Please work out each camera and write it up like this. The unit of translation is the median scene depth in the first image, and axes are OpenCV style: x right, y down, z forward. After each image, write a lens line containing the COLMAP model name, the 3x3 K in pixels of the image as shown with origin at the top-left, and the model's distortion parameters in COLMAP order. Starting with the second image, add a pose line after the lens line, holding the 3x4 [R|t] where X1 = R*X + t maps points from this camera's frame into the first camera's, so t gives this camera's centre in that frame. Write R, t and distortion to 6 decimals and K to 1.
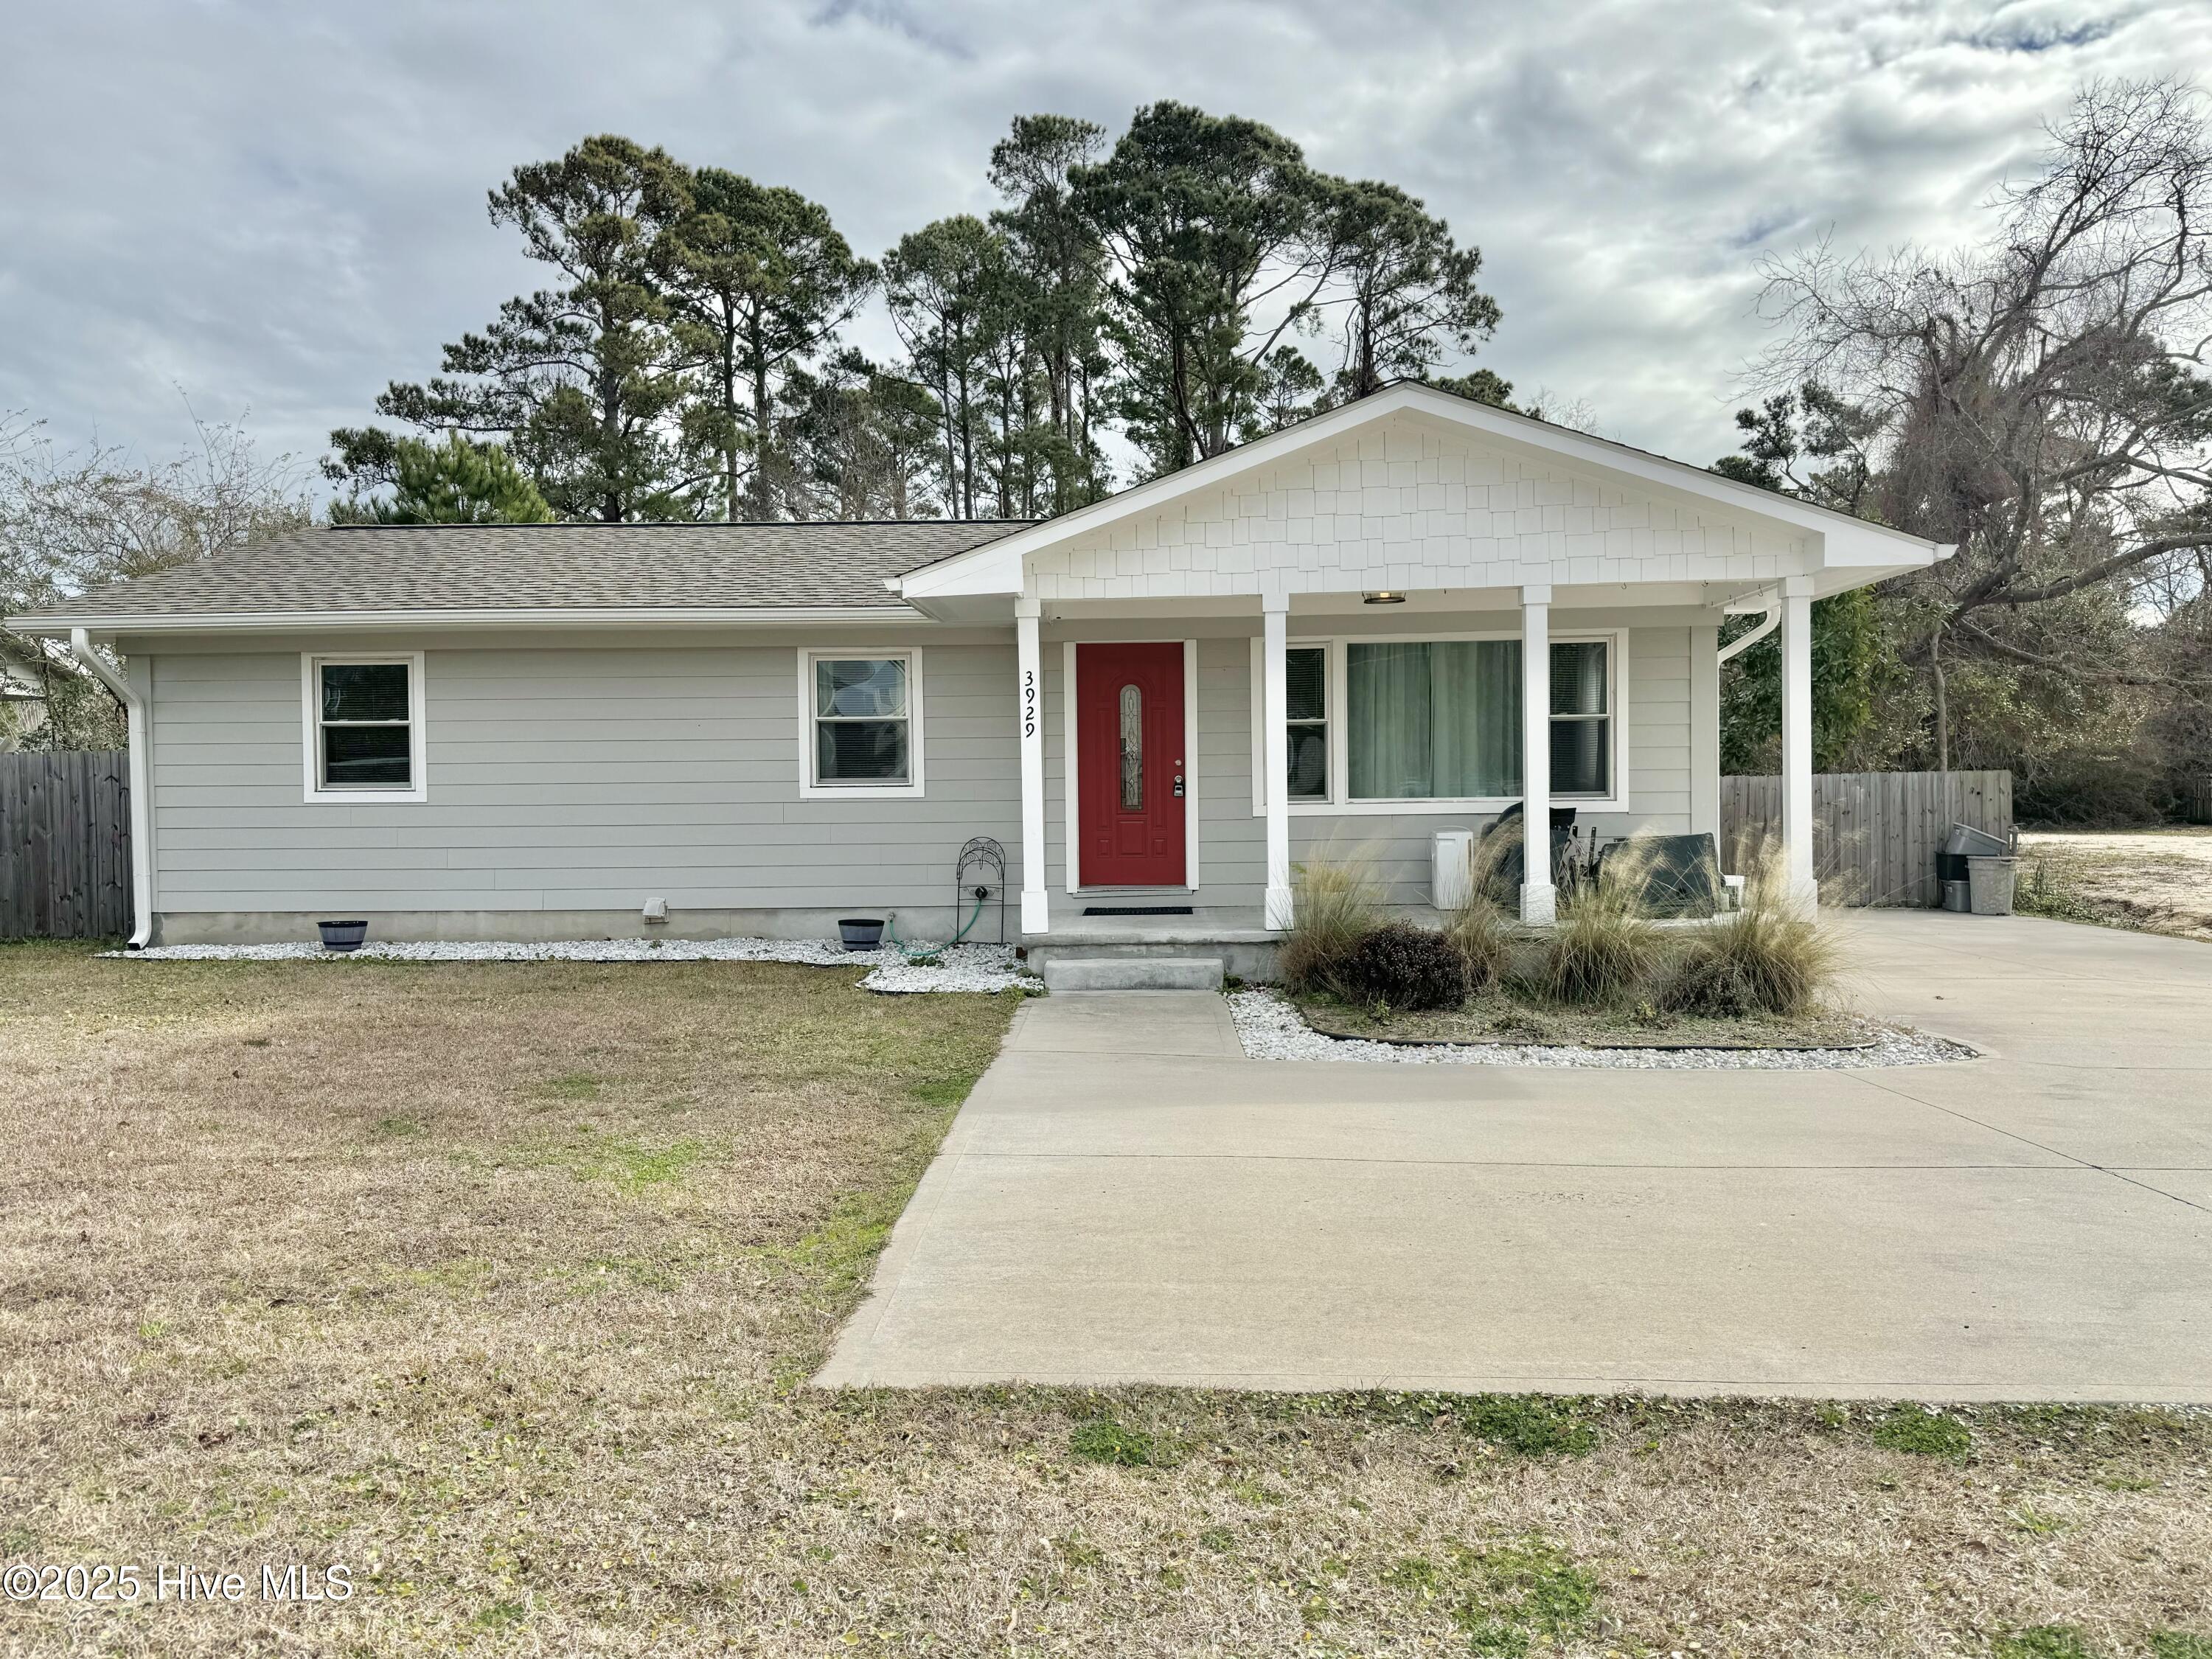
lens RADIAL K [[1539.1, 0, 1084.0], [0, 1539.1, 826.8], [0, 0, 1]] dist [0.062568, -0.001777]
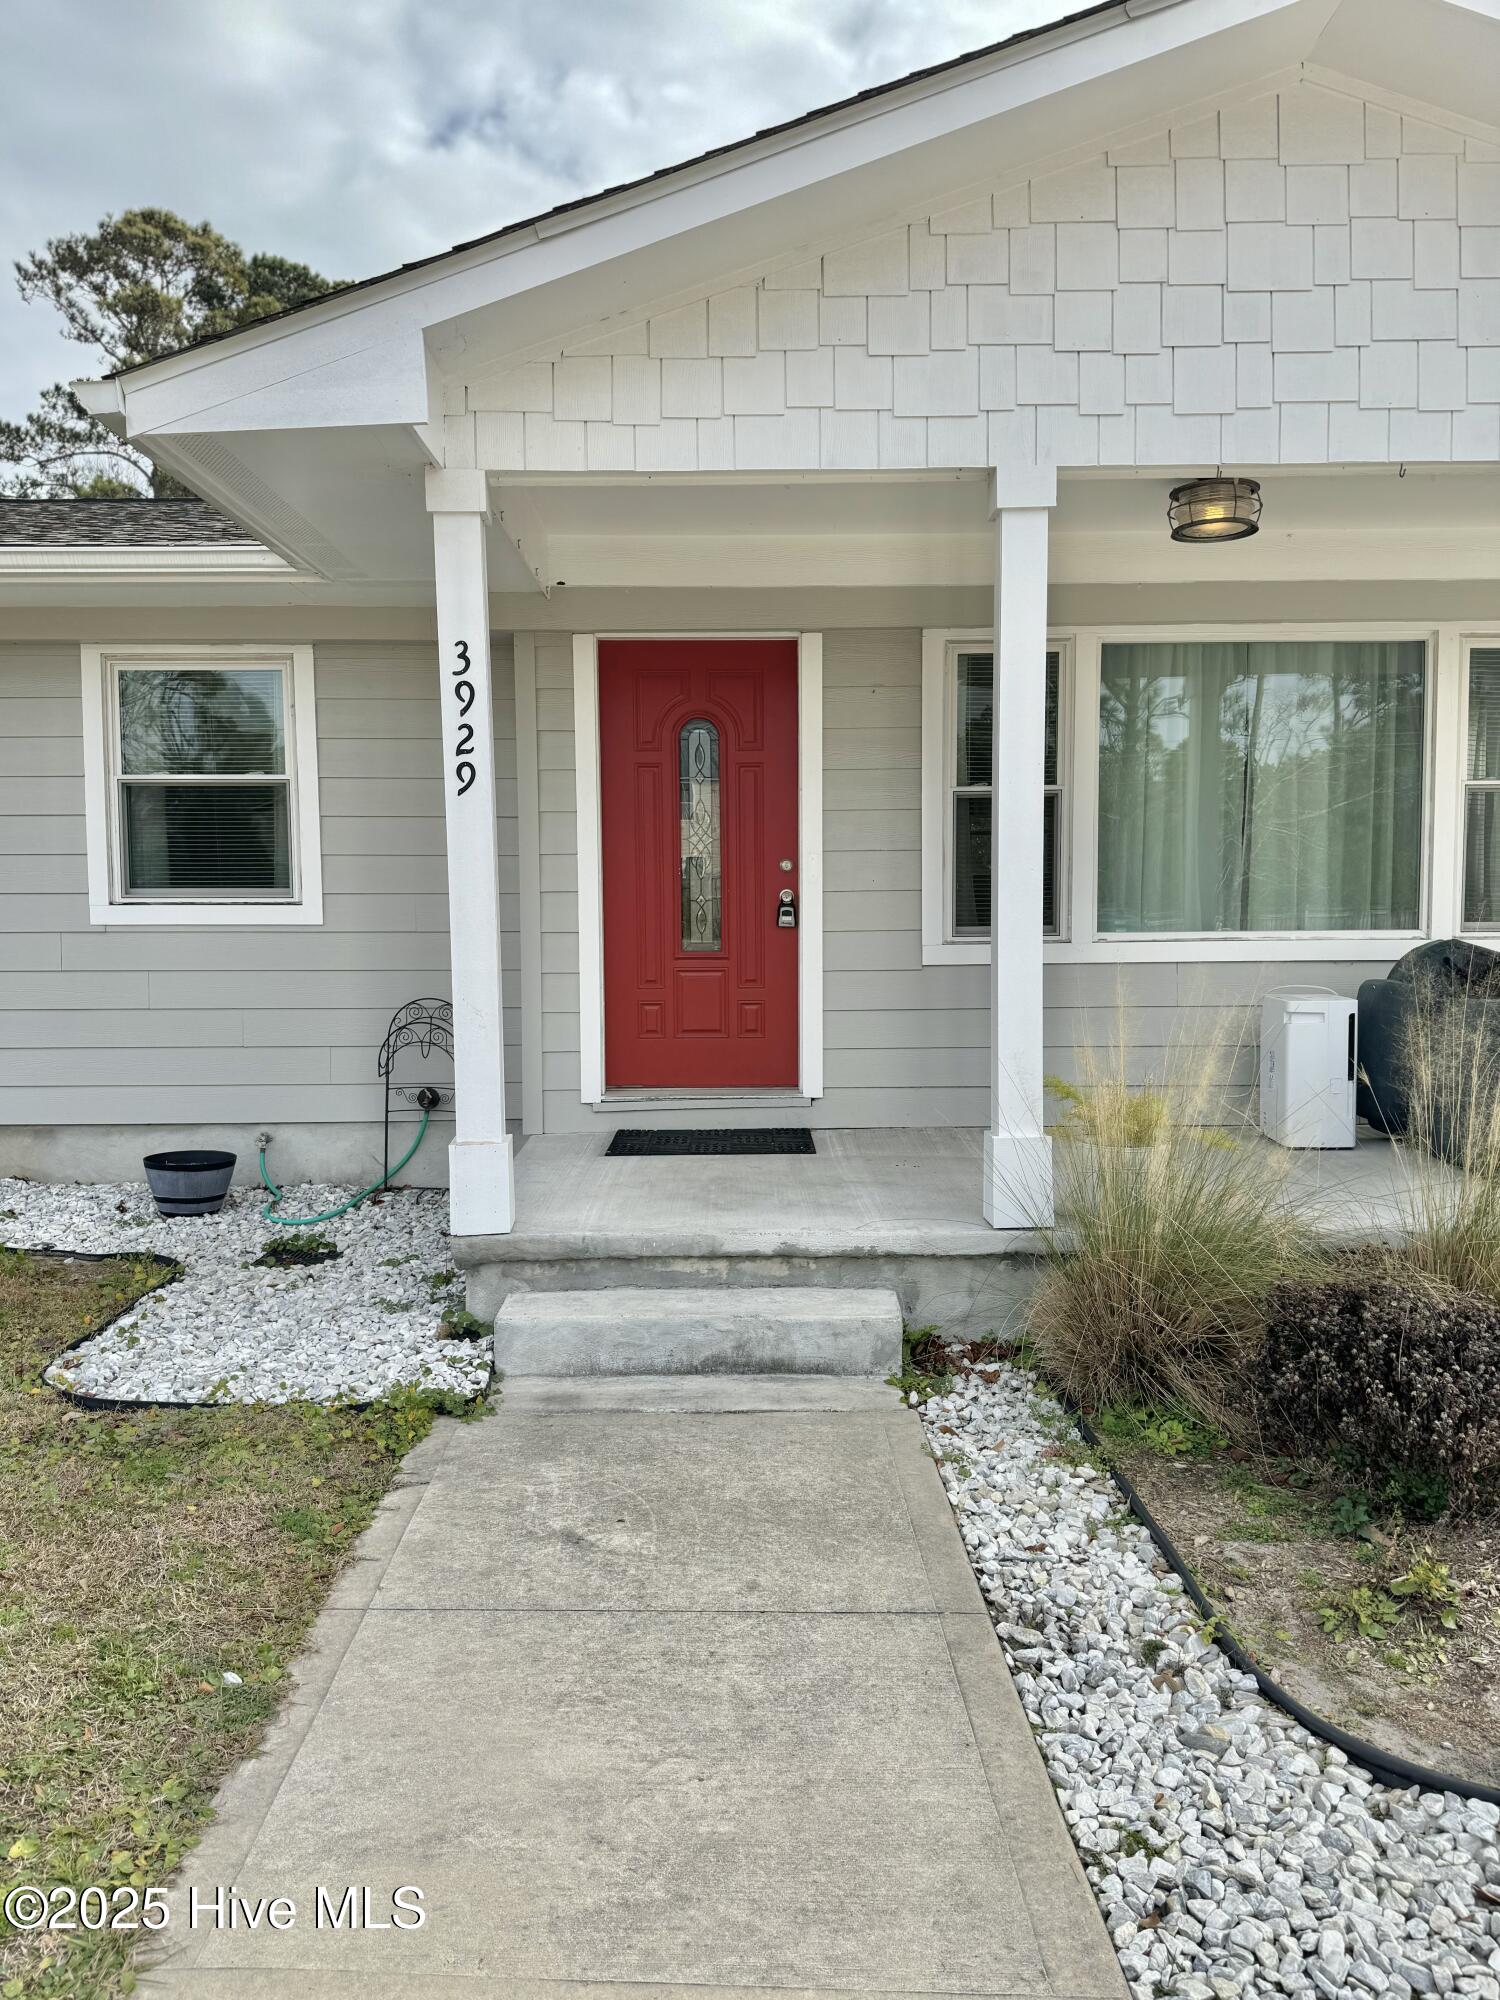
lens RADIAL K [[1391.6, 0, 751.0], [0, 1391.6, 1009.1], [0, 0, 1]] dist [0.062568, -0.001777]
pose [[0.998079, 0.001165, 0.061944, 0.018045], [-0.004059, 0.998905, 0.046611, -0.013215], [-0.061822, -0.046773, 0.996991, 0.495900]]
